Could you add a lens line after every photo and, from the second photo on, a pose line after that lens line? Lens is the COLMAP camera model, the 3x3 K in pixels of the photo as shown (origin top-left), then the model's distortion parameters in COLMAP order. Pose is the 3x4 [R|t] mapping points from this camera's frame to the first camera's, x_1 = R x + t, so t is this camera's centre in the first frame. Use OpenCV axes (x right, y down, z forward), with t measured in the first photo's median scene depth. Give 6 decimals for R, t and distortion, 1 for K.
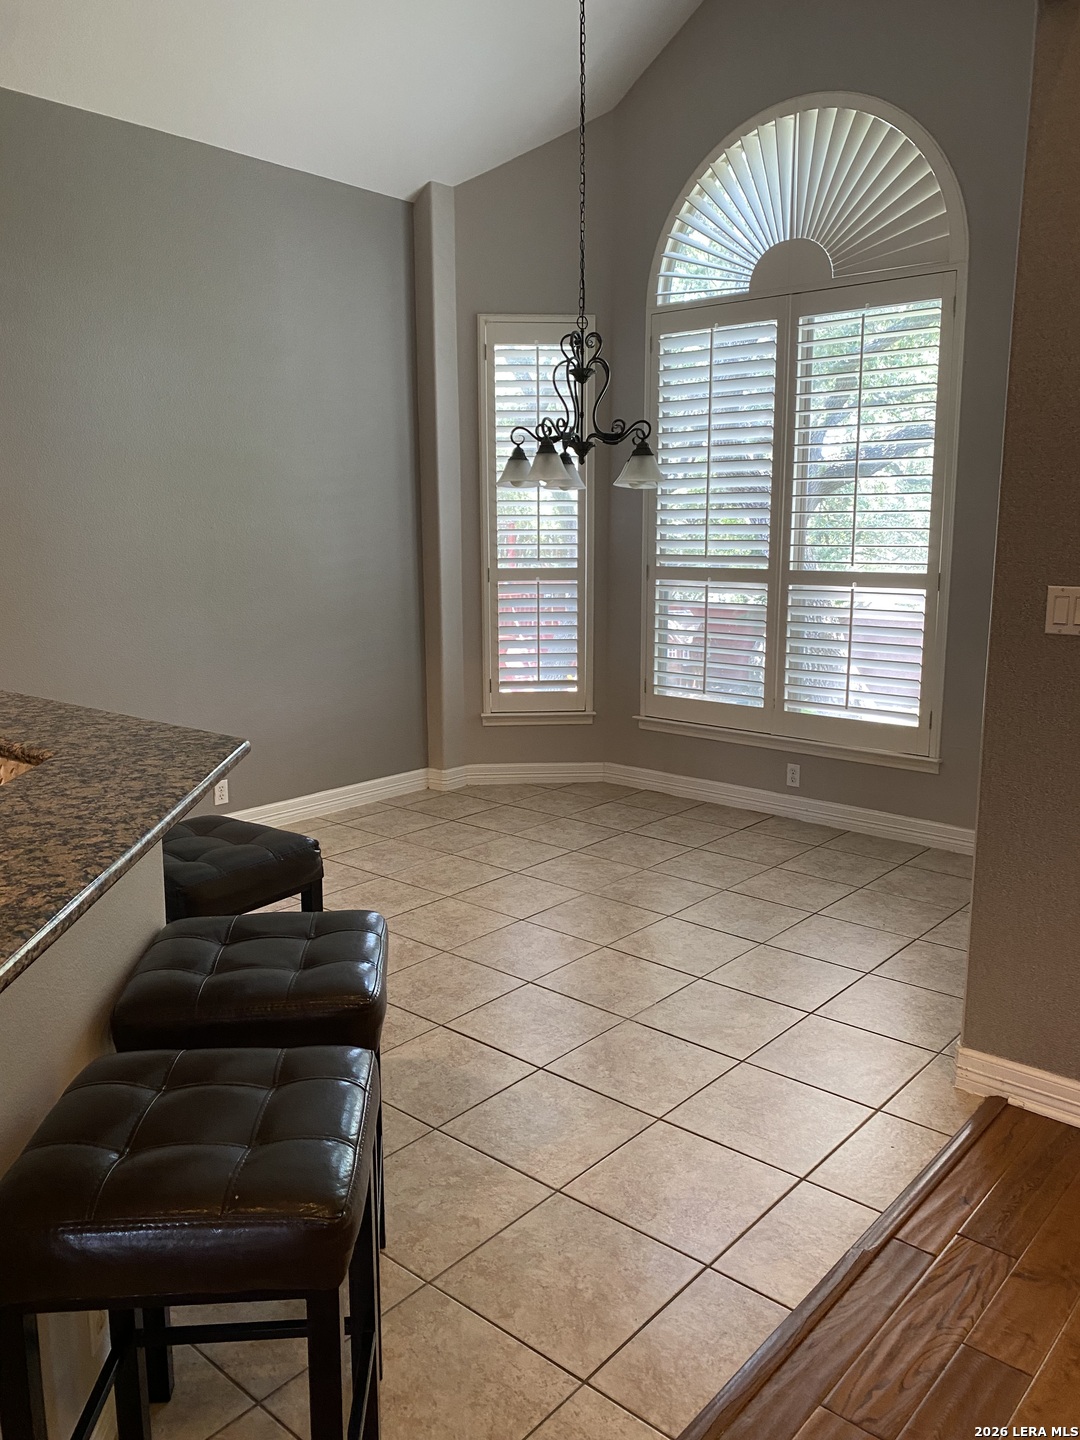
lens RADIAL K [[1103.7, 0, 541.4], [0, 1103.7, 721.4], [0, 0, 1]] dist [0.017135, -0.021116]
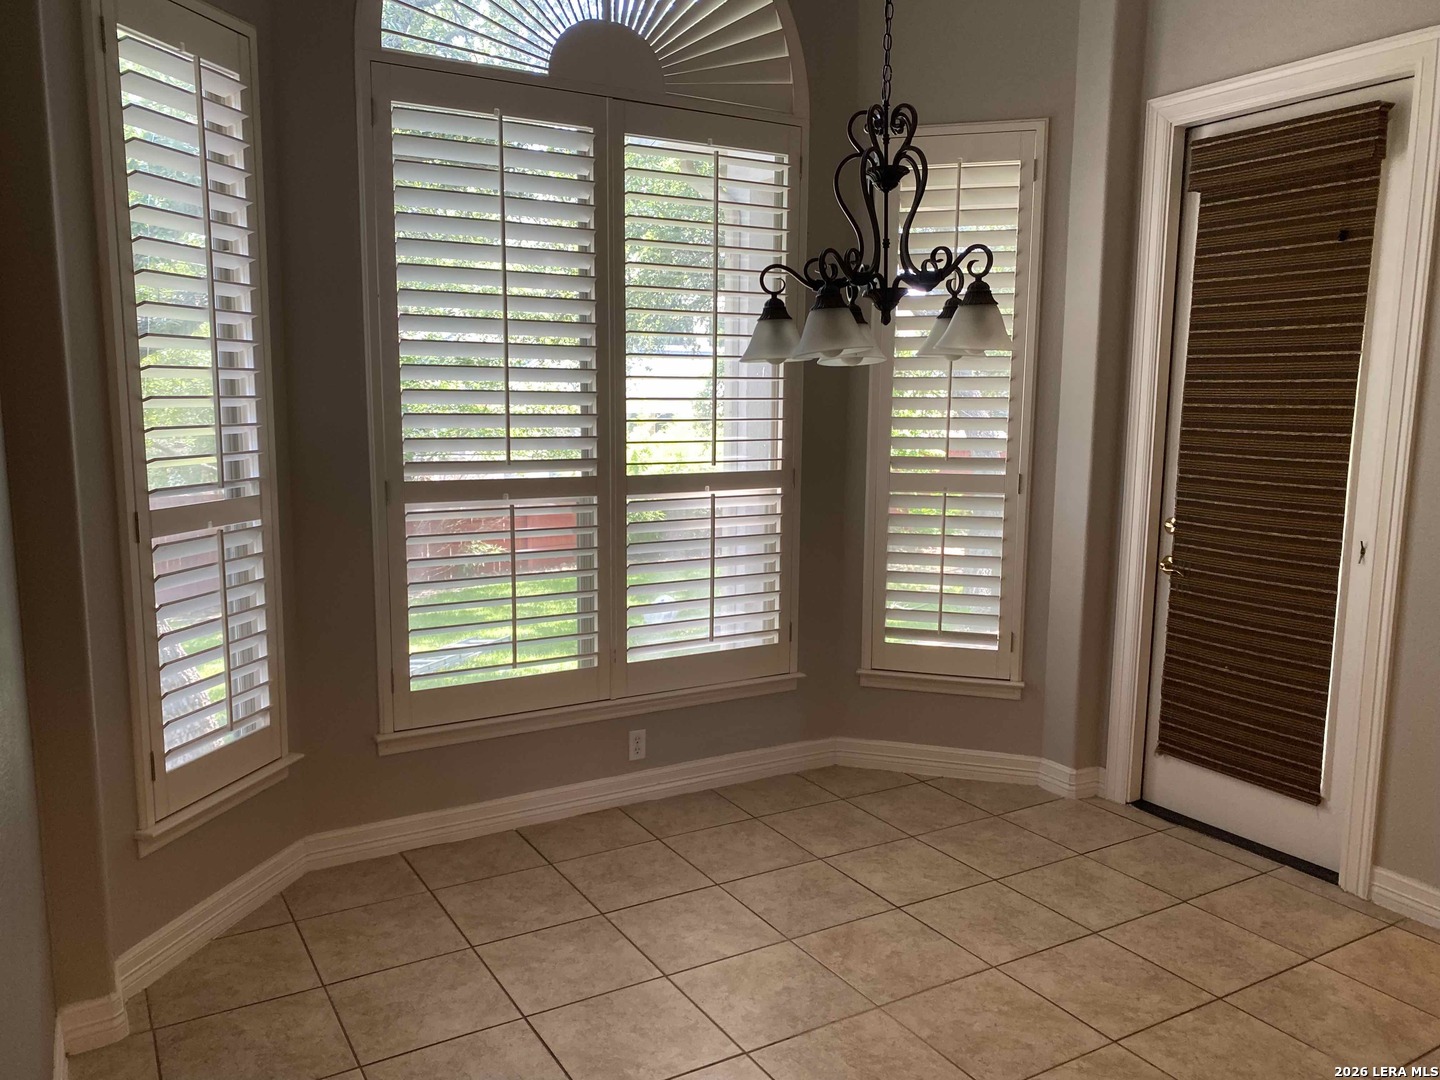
lens RADIAL K [[1103.7, 0, 724.0], [0, 1103.7, 551.0], [0, 0, 1]] dist [0.017135, -0.021116]
pose [[0.304127, -0.144834, 0.941557, -0.463191], [0.156692, 0.982519, 0.100522, -0.153969], [-0.939657, 0.116963, 0.321504, 0.720030]]
